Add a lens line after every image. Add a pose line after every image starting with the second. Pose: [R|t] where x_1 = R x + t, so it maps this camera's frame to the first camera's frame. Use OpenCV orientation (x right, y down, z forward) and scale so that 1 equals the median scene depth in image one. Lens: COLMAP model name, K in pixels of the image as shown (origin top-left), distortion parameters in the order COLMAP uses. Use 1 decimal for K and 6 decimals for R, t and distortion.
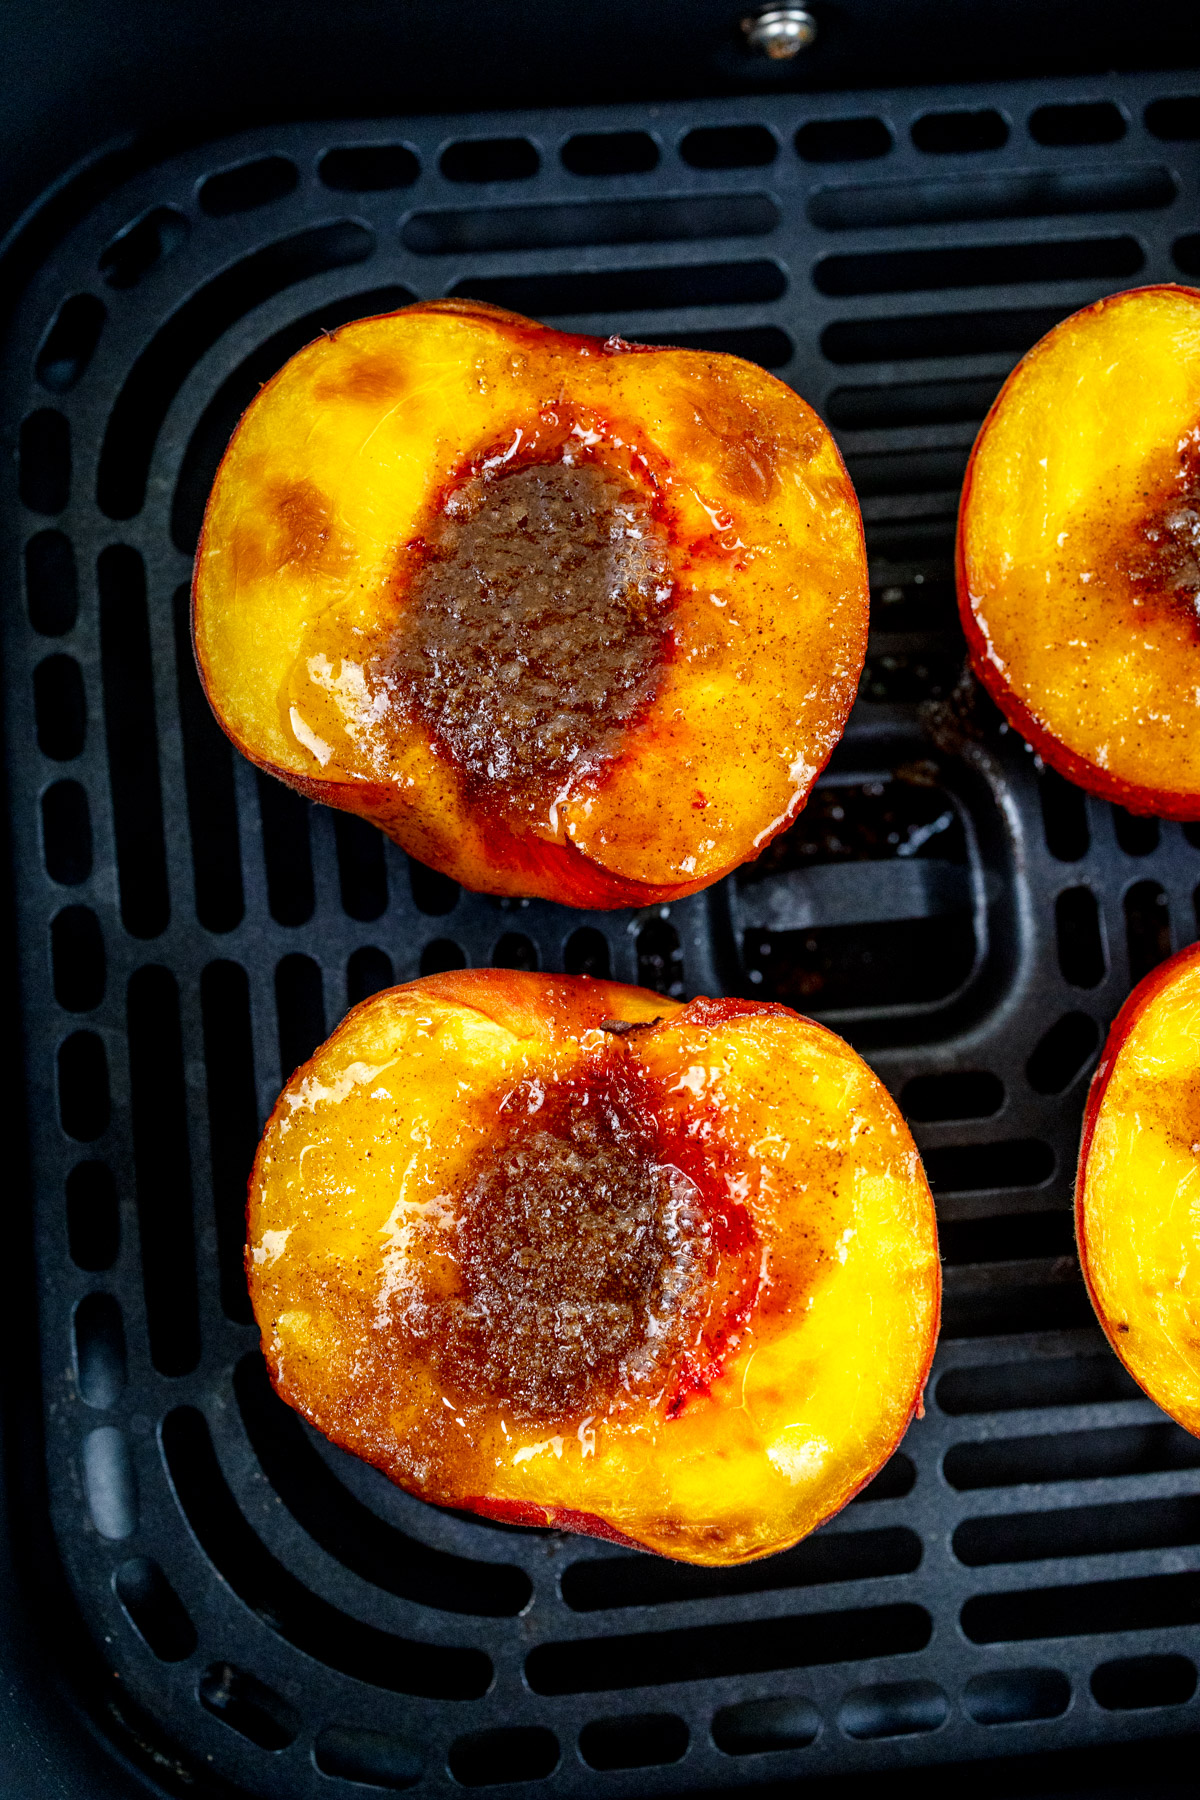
lens RADIAL K [[2044.7, 0, 600.0], [0, 2044.7, 900.0], [0, 0, 1]] dist [0.000509, 0.040505]
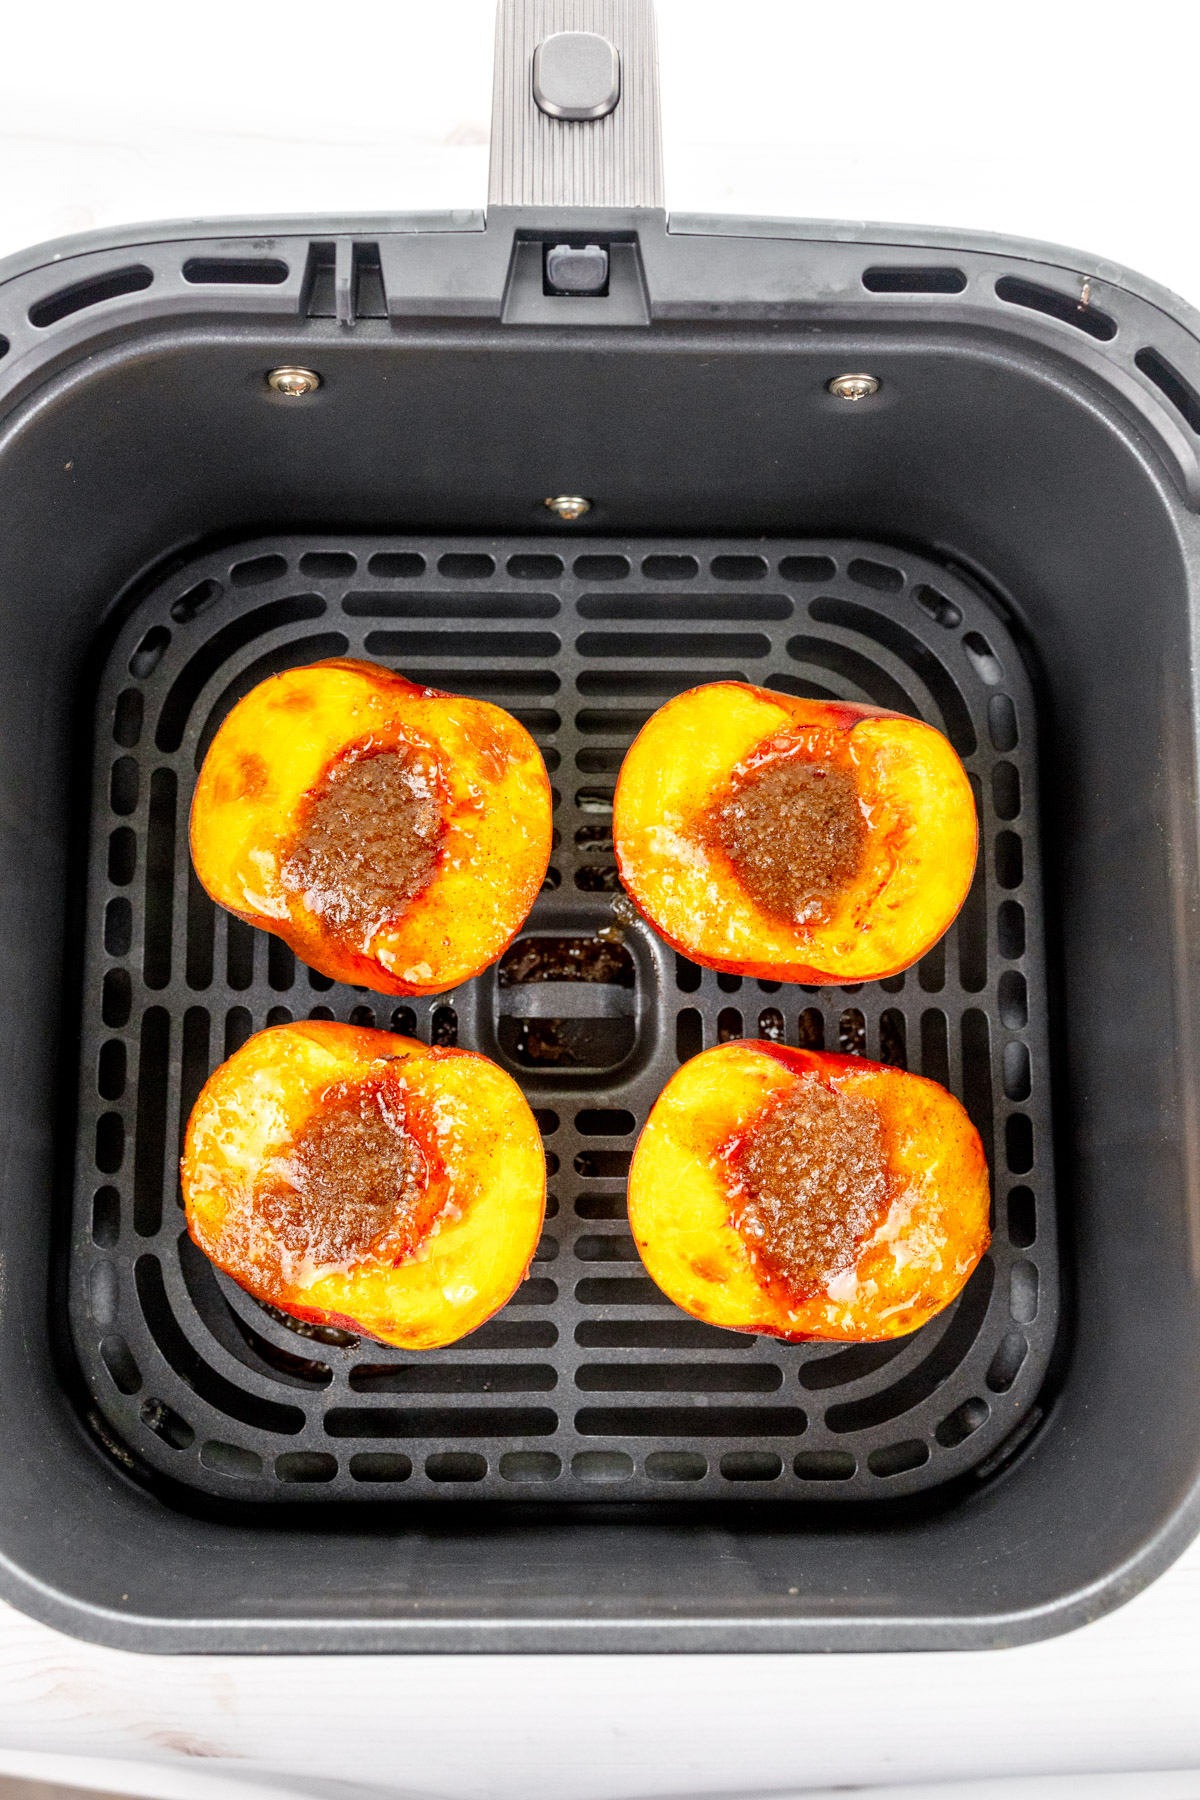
lens RADIAL K [[1898.6, 0, 581.0], [0, 1898.6, 889.2], [0, 0, 1]] dist [0.004231, 0.034813]
pose [[0.994981, 0.084989, -0.052814, 0.234708], [-0.087901, 0.994582, -0.055503, -0.009558], [0.047811, 0.059866, 0.997061, -0.659287]]
